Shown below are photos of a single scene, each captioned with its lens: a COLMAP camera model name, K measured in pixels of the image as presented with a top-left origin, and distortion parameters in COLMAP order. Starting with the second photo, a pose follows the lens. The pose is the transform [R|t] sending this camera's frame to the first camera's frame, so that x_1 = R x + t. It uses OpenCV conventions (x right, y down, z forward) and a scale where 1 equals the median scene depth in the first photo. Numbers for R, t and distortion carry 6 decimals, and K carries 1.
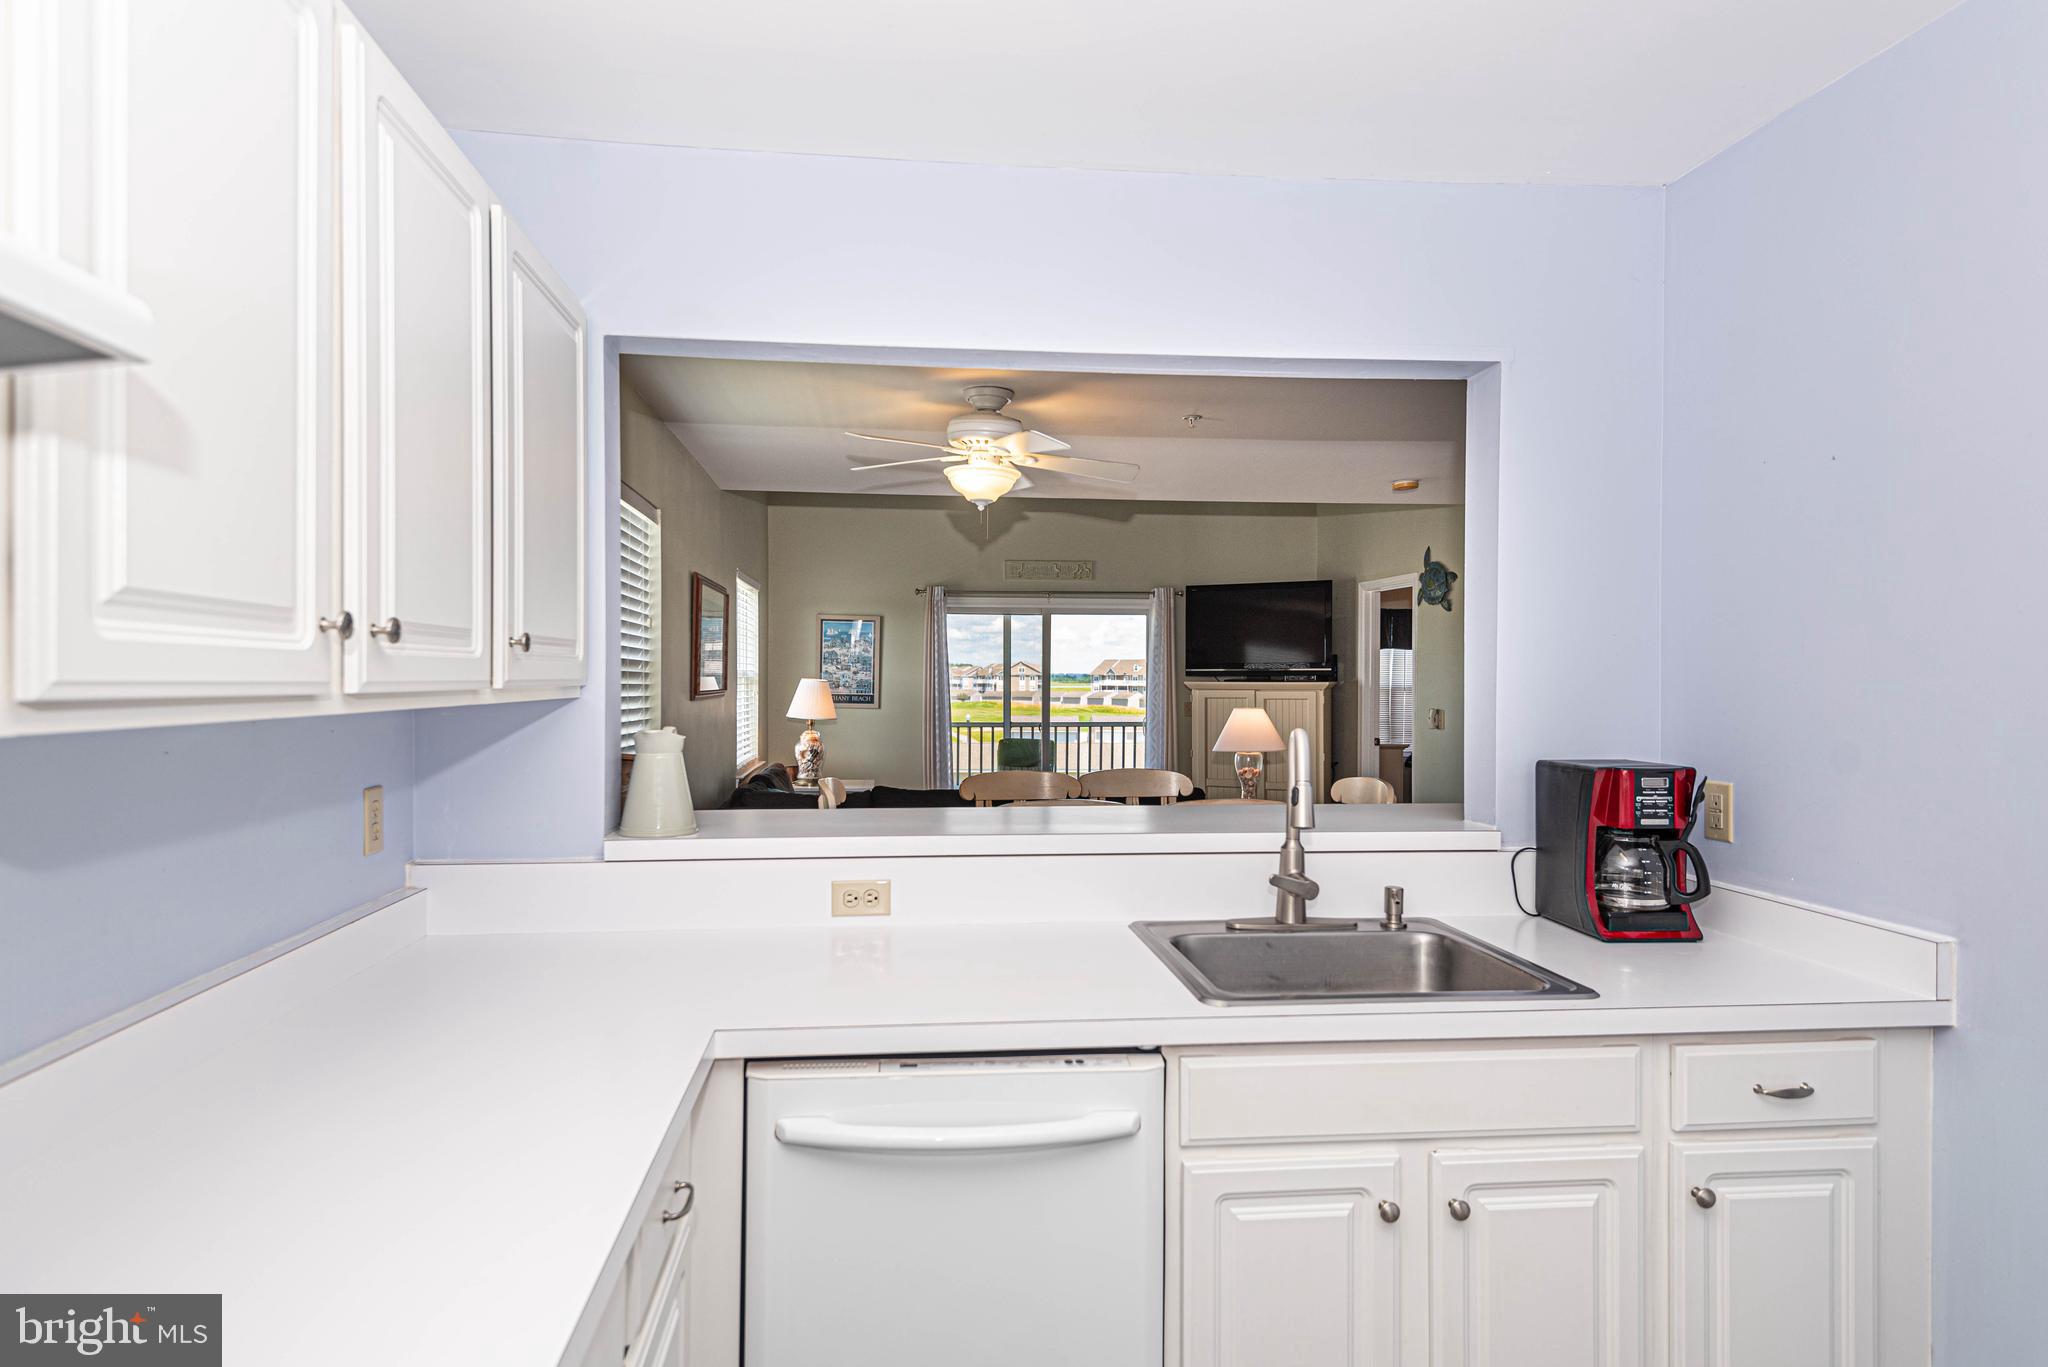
lens RADIAL K [[1103.8, 0, 990.1], [0, 1103.8, 670.0], [0, 0, 1]] dist [0.035802, -0.000017]
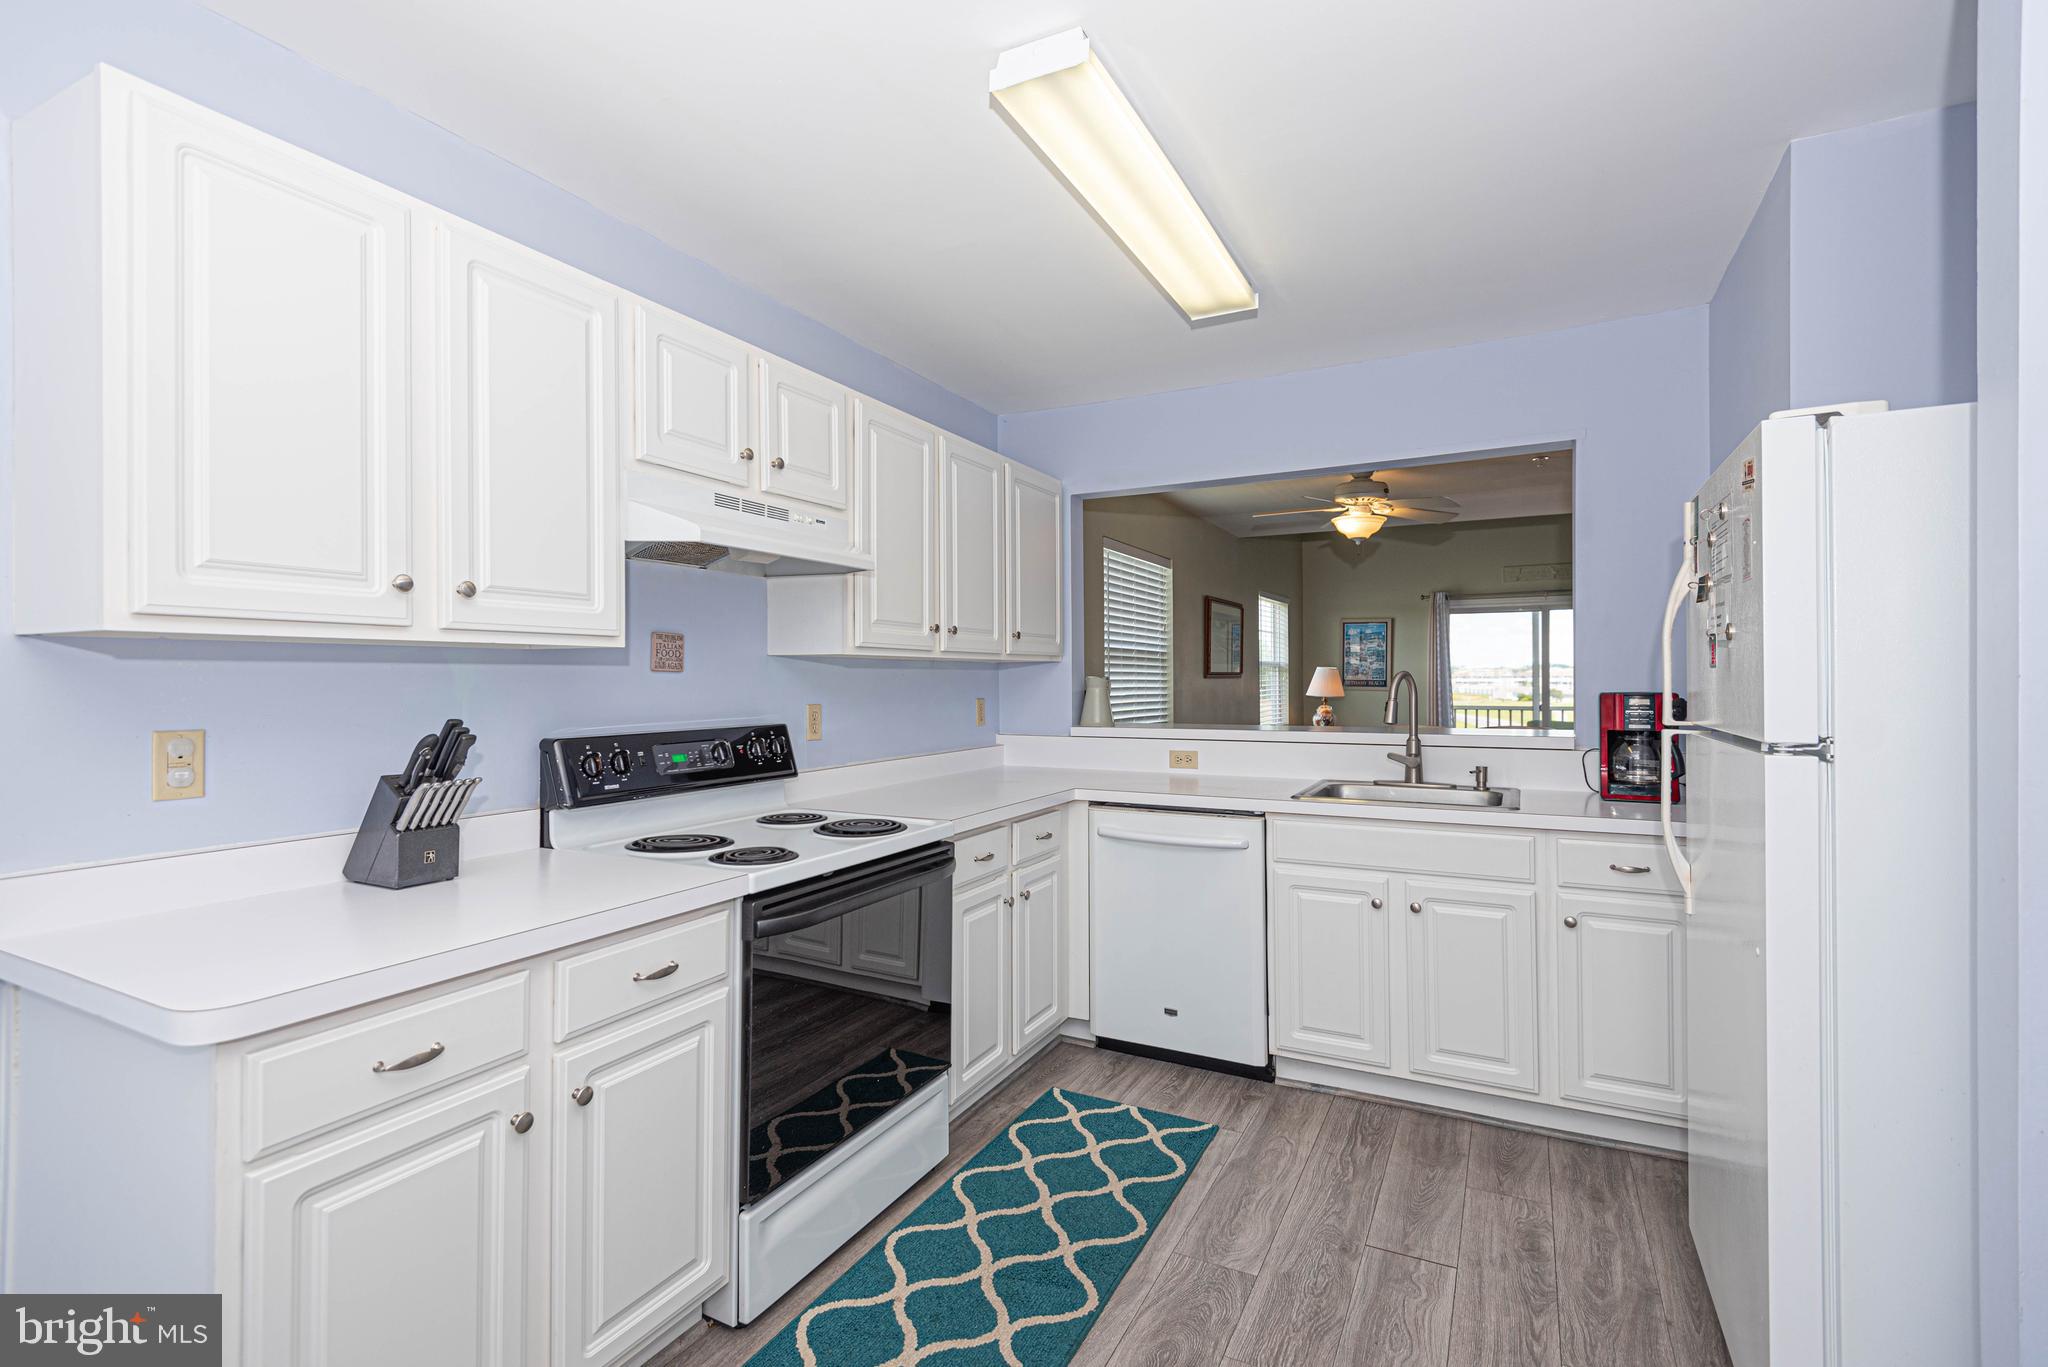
lens RADIAL K [[939.7, 0, 1030.4], [0, 939.7, 672.5], [0, 0, 1]] dist [0.035236, -0.025824]
pose [[0.839240, -0.011312, -0.543644, 0.542562], [0.011167, 0.999931, -0.003567, 0.048556], [0.543647, -0.003077, 0.839308, -0.545647]]
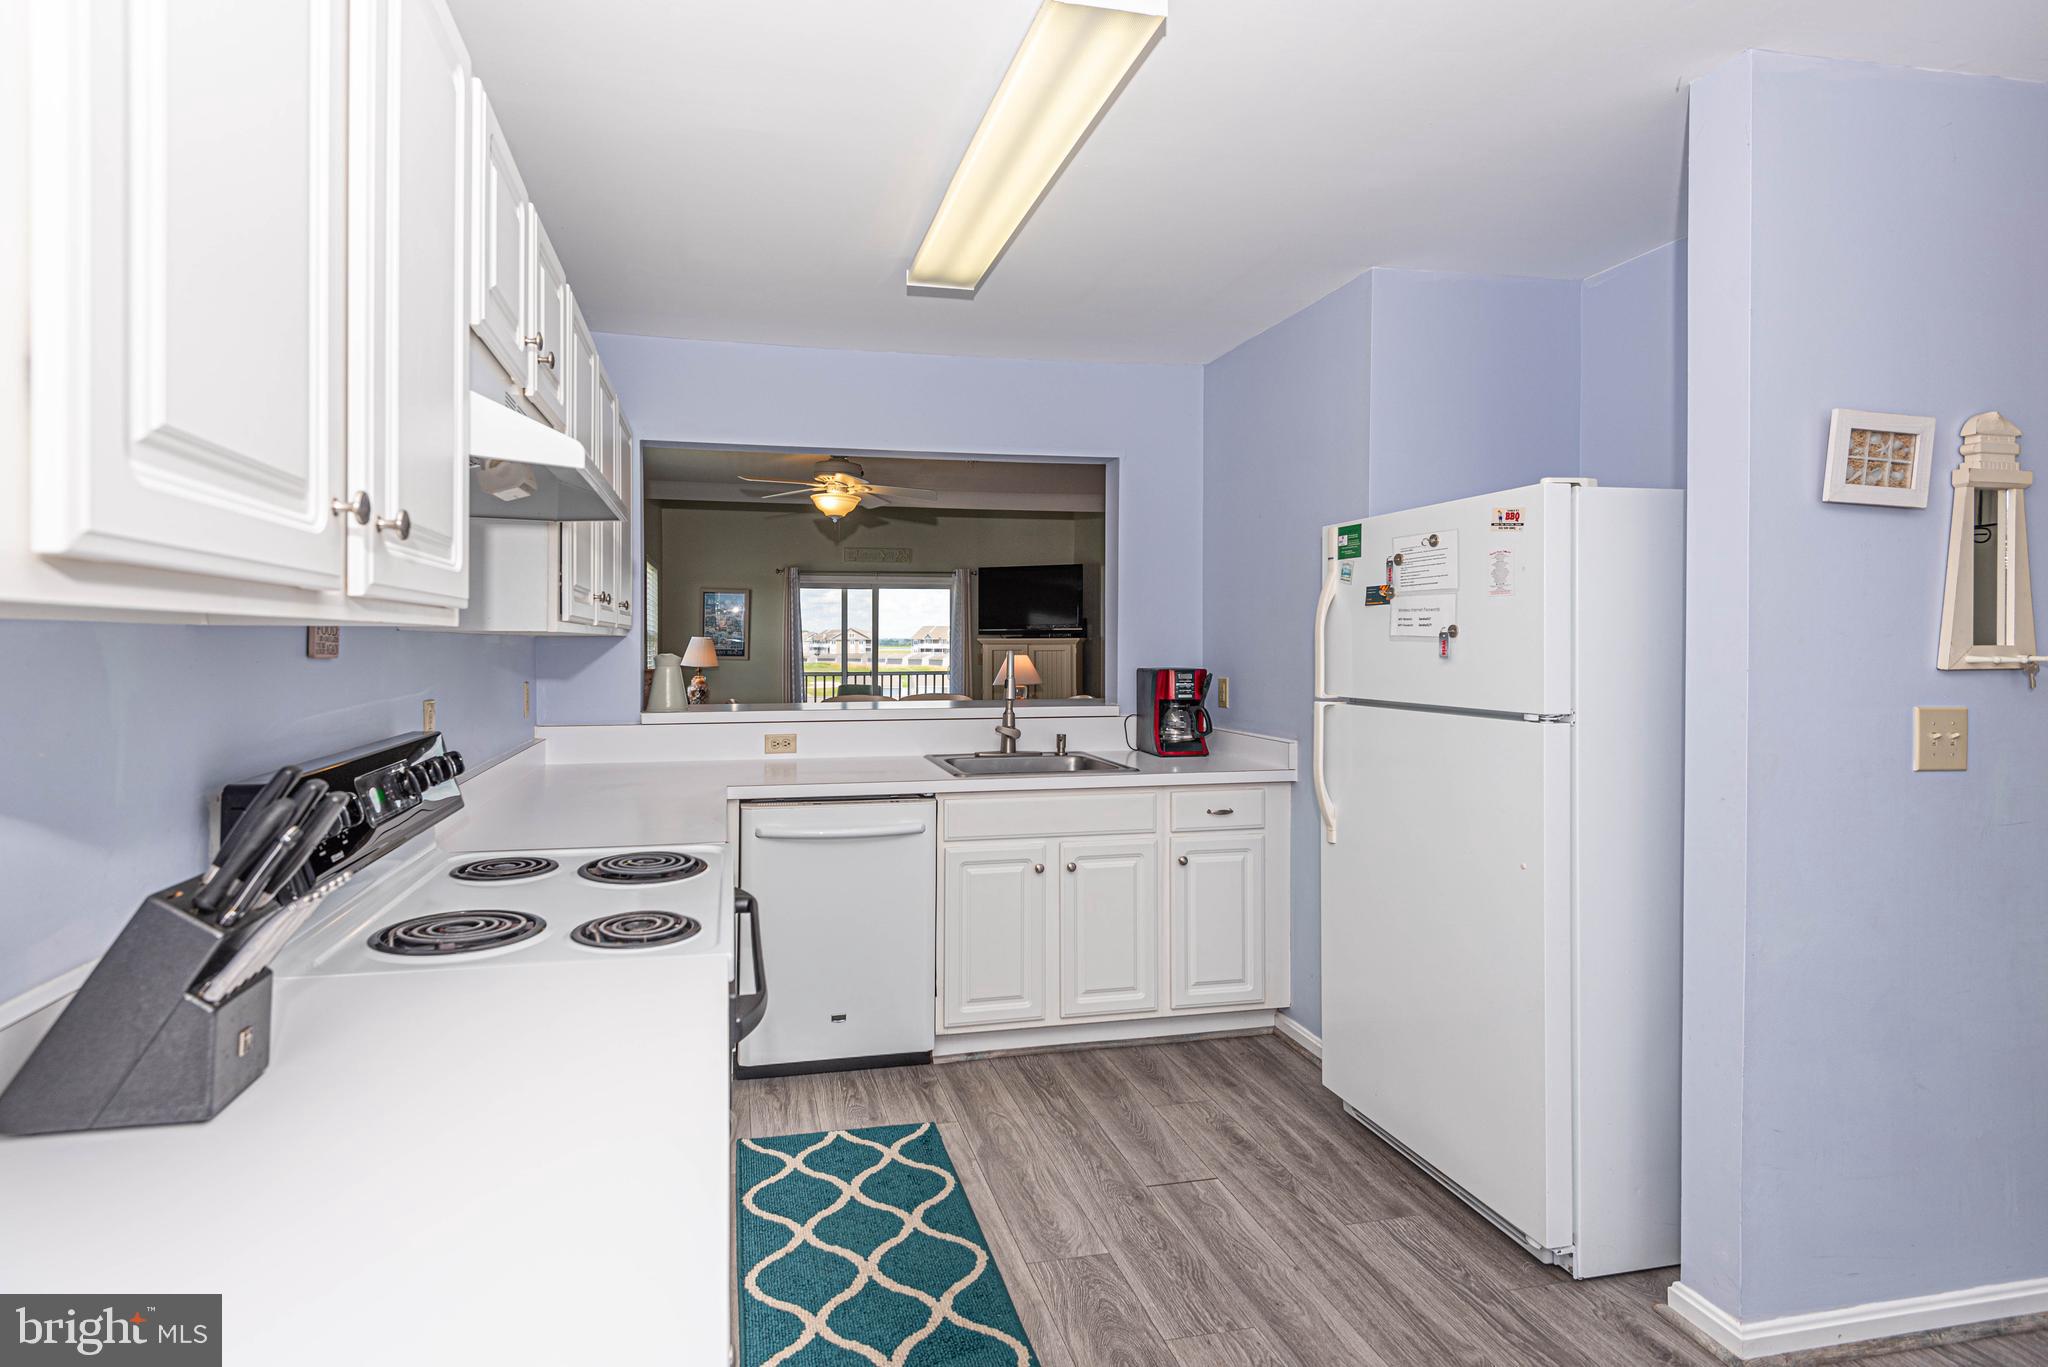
lens RADIAL K [[957.8, 0, 914.9], [0, 957.8, 634.2], [0, 0, 1]] dist [0.025437, -0.000723]
pose [[0.995518, -0.003586, 0.094502, -0.040606], [0.003724, 0.999992, -0.001285, 0.023623], [-0.094497, 0.001631, 0.995524, -0.588465]]
